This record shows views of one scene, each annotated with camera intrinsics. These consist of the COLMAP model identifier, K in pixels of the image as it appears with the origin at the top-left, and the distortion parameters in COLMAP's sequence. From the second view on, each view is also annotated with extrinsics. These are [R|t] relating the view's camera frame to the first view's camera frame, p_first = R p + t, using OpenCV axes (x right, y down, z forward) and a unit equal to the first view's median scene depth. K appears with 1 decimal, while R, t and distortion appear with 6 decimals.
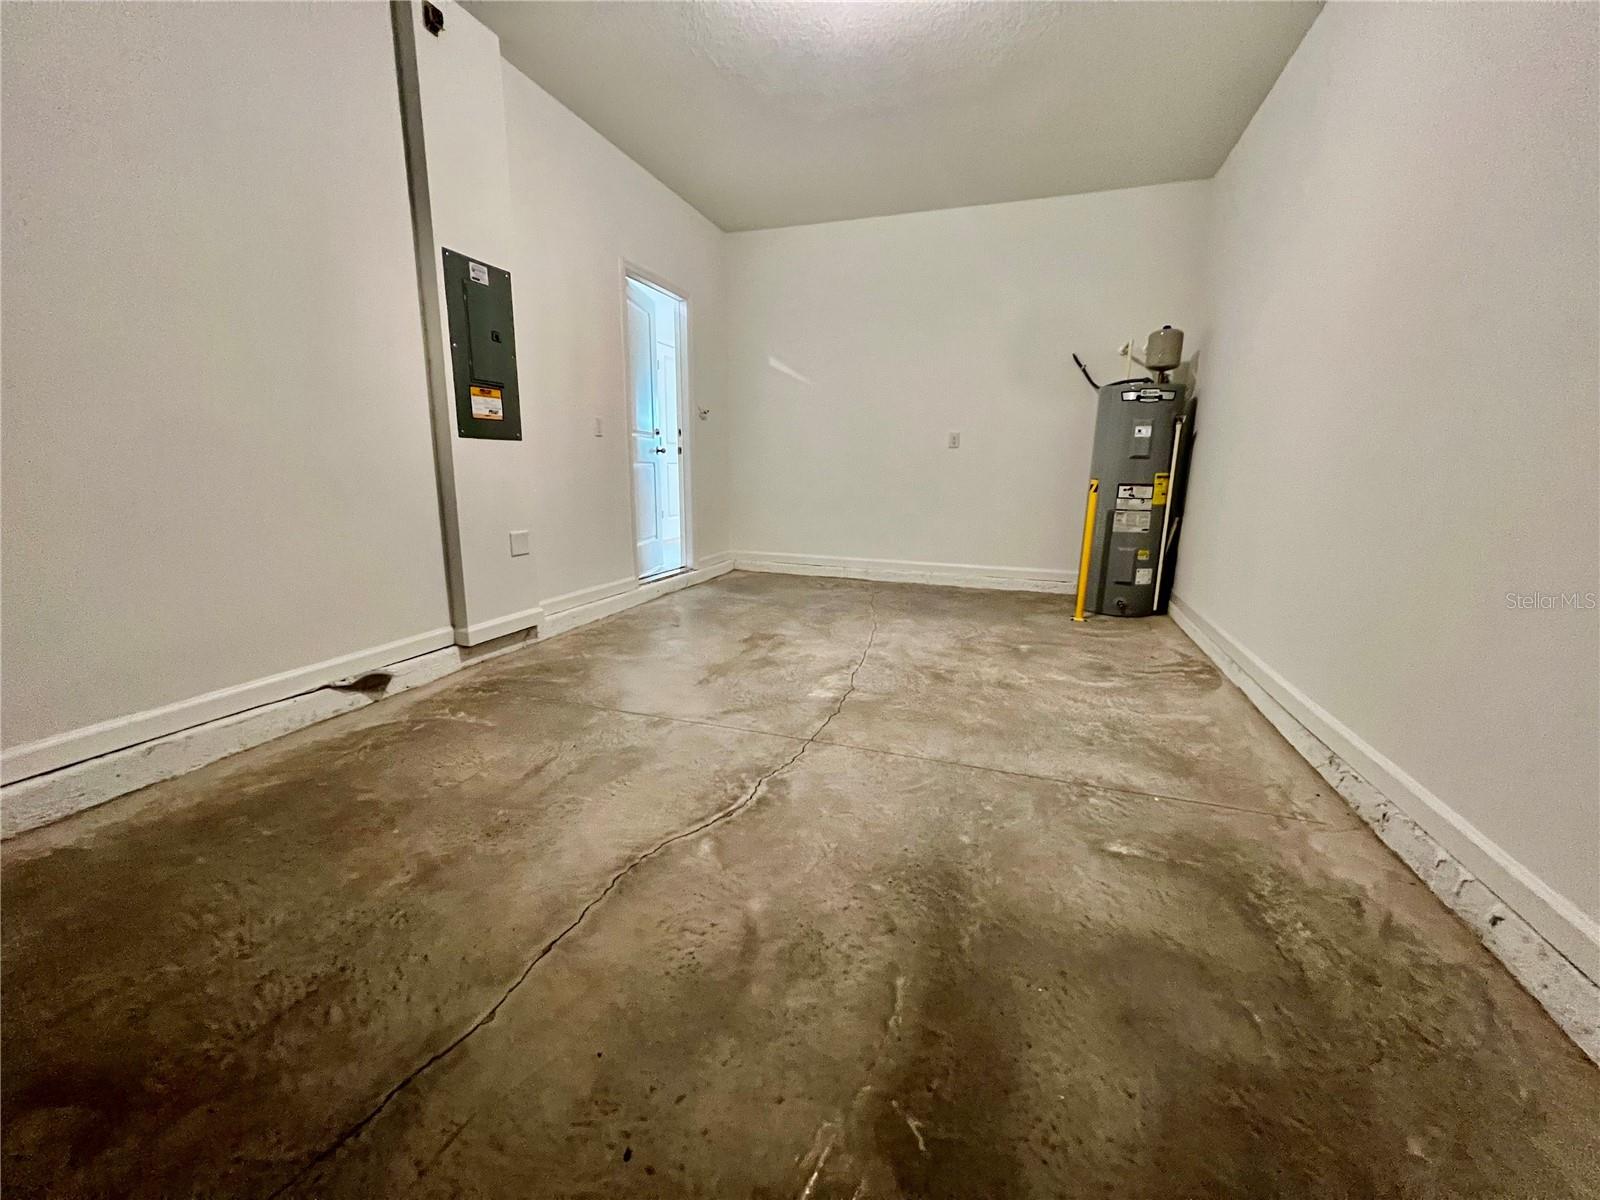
lens RADIAL K [[638.0, 0, 798.5], [0, 638.0, 597.7], [0, 0, 1]] dist [-0.001336, 0.000017]
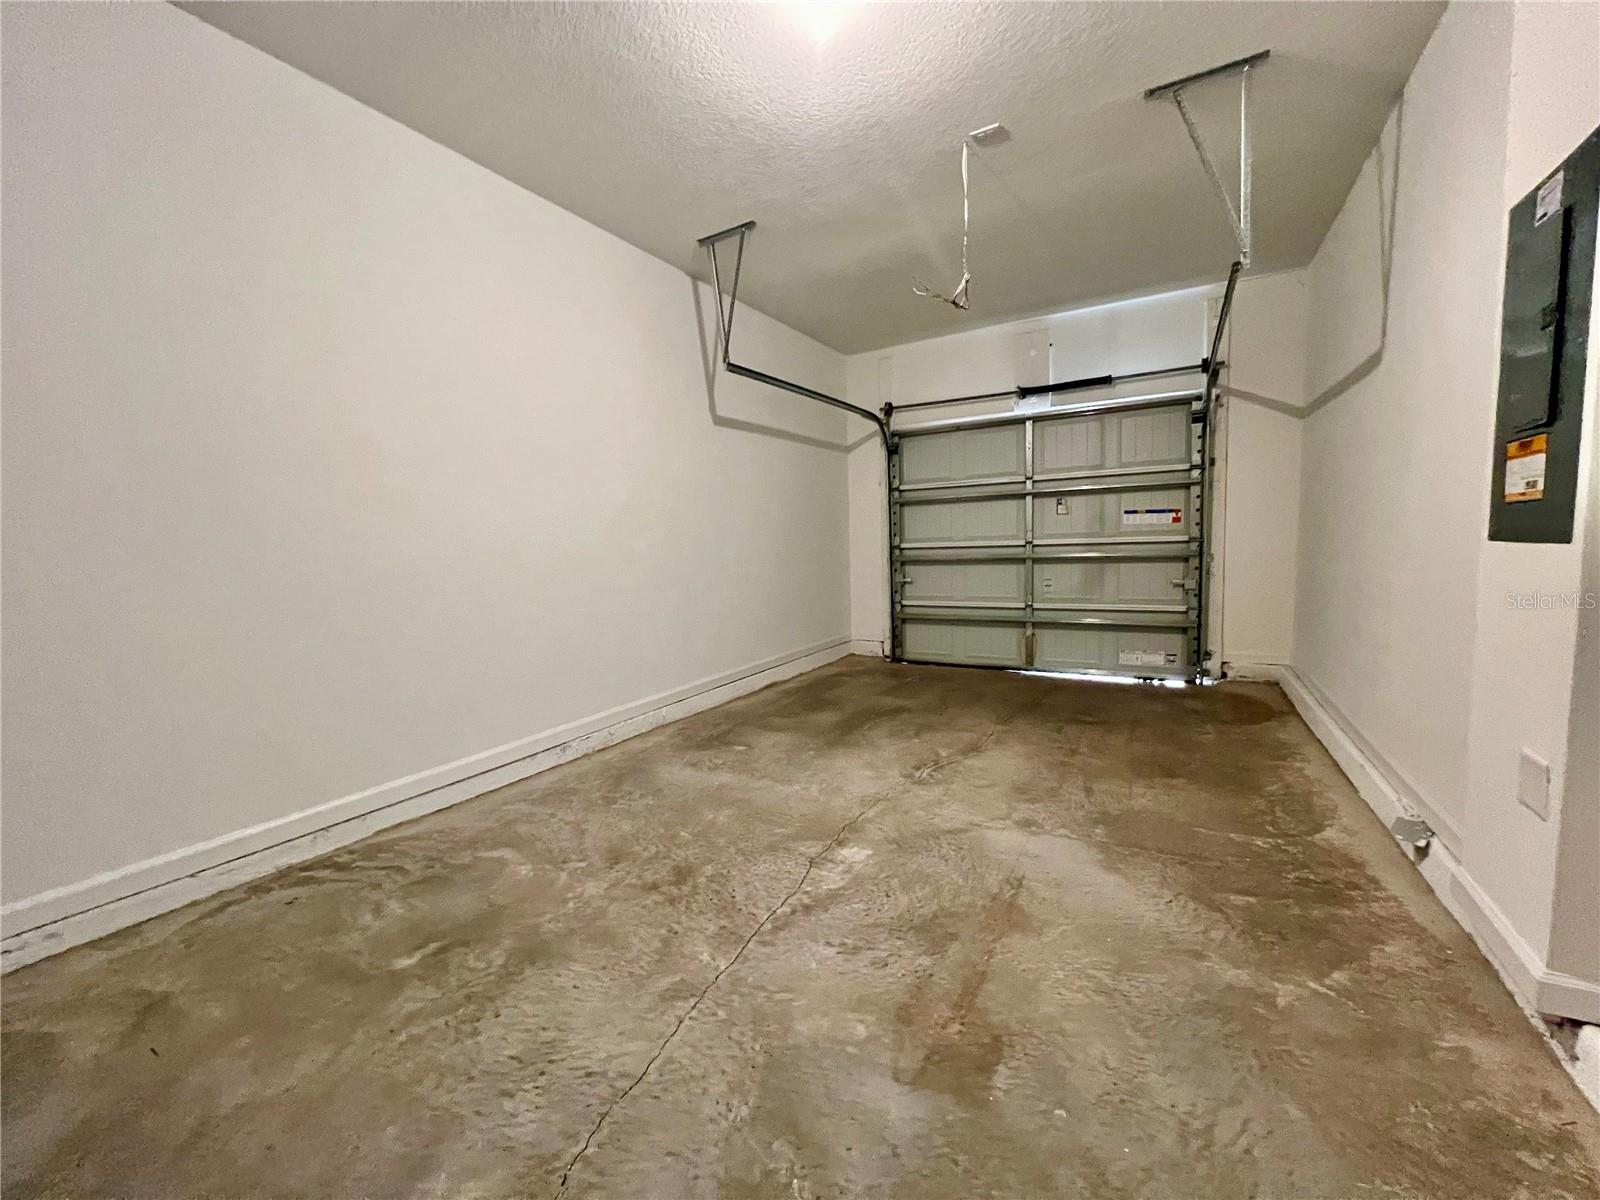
lens RADIAL K [[638.0, 0, 798.5], [0, 638.0, 597.7], [0, 0, 1]] dist [-0.001336, 0.000017]
pose [[-0.981193, -0.002675, 0.193013, -0.052003], [0.054352, 0.955621, 0.289543, -0.423220], [-0.185222, 0.294588, -0.937503, 1.752152]]
